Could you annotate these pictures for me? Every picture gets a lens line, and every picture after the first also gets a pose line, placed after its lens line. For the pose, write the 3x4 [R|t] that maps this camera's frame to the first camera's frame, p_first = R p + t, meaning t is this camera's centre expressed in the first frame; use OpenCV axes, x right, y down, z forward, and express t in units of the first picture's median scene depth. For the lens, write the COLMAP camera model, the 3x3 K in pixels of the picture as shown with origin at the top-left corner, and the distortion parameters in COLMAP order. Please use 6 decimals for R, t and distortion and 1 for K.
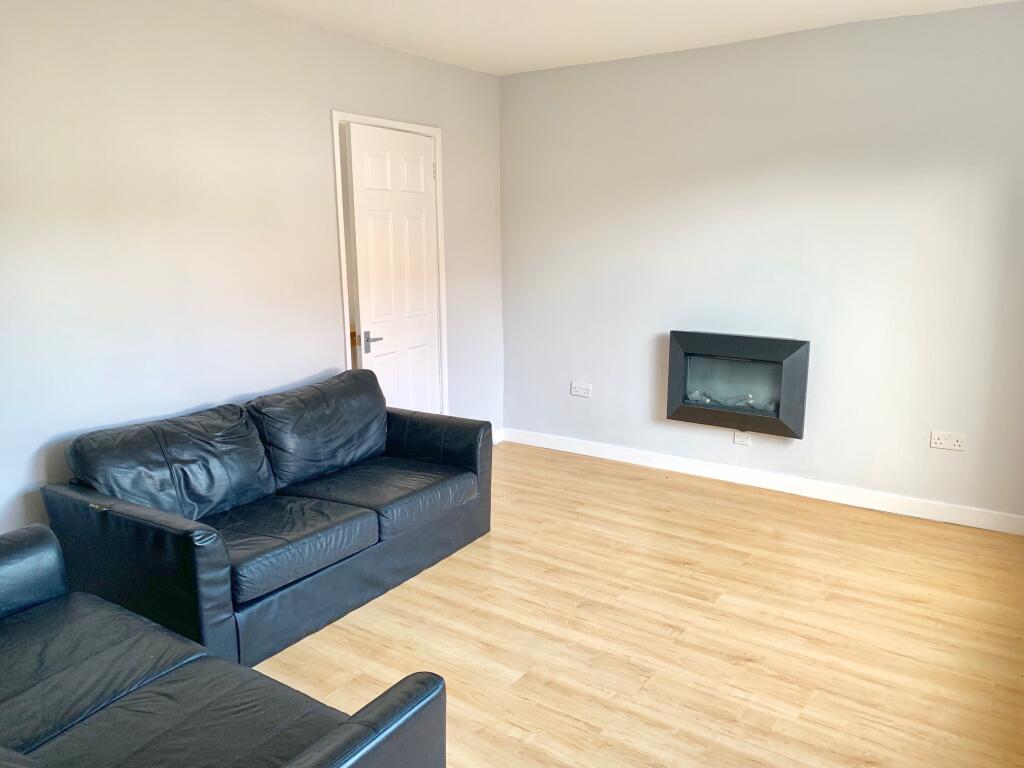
lens RADIAL K [[789.3, 0, 515.3], [0, 789.3, 382.3], [0, 0, 1]] dist [0.045317, -0.018368]
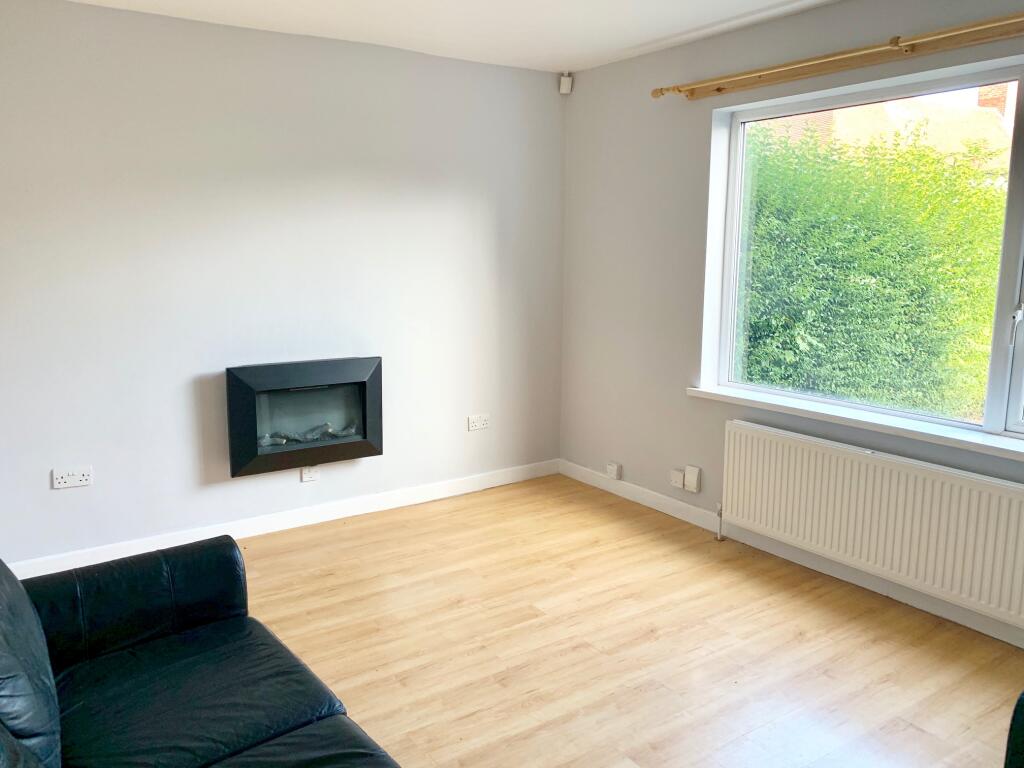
lens RADIAL K [[789.3, 0, 517.8], [0, 789.3, 381.2], [0, 0, 1]] dist [0.045317, -0.018368]
pose [[0.355448, -0.159348, 0.921013, -0.610060], [0.173847, 0.979438, 0.102363, -0.115084], [-0.918386, 0.123730, 0.375842, 0.587025]]
